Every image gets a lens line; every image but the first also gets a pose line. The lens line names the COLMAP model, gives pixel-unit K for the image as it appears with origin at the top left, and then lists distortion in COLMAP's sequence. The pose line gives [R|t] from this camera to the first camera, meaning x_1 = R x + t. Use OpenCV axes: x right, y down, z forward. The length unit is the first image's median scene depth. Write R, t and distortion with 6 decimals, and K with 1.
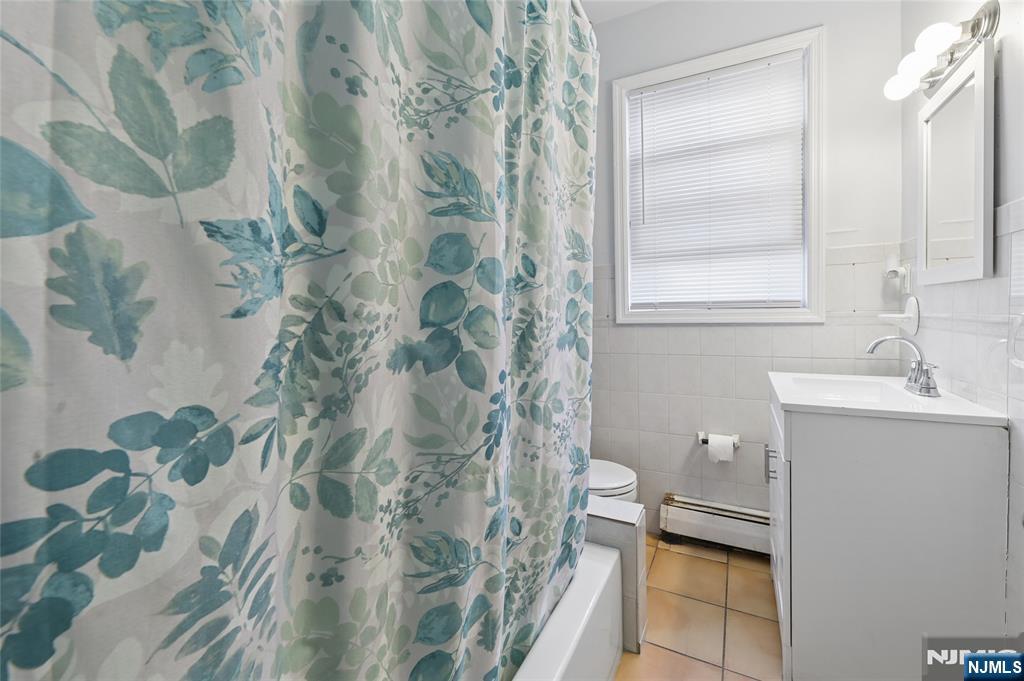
lens RADIAL K [[421.8, 0, 516.3], [0, 421.8, 321.3], [0, 0, 1]] dist [0.001688, 0.000057]
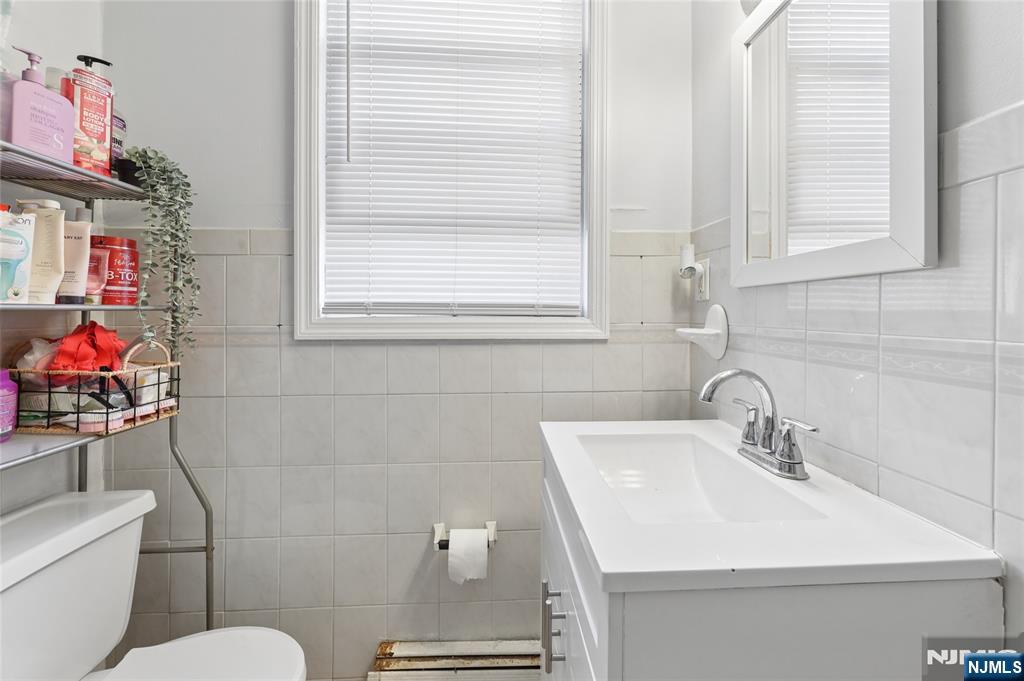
lens RADIAL K [[421.8, 0, 516.3], [0, 421.8, 321.3], [0, 0, 1]] dist [0.001688, 0.000057]
pose [[0.858757, 0.013971, 0.512192, 0.244536], [-0.007998, 0.999872, -0.013864, -0.015057], [-0.512320, 0.007809, 0.858759, 0.475167]]
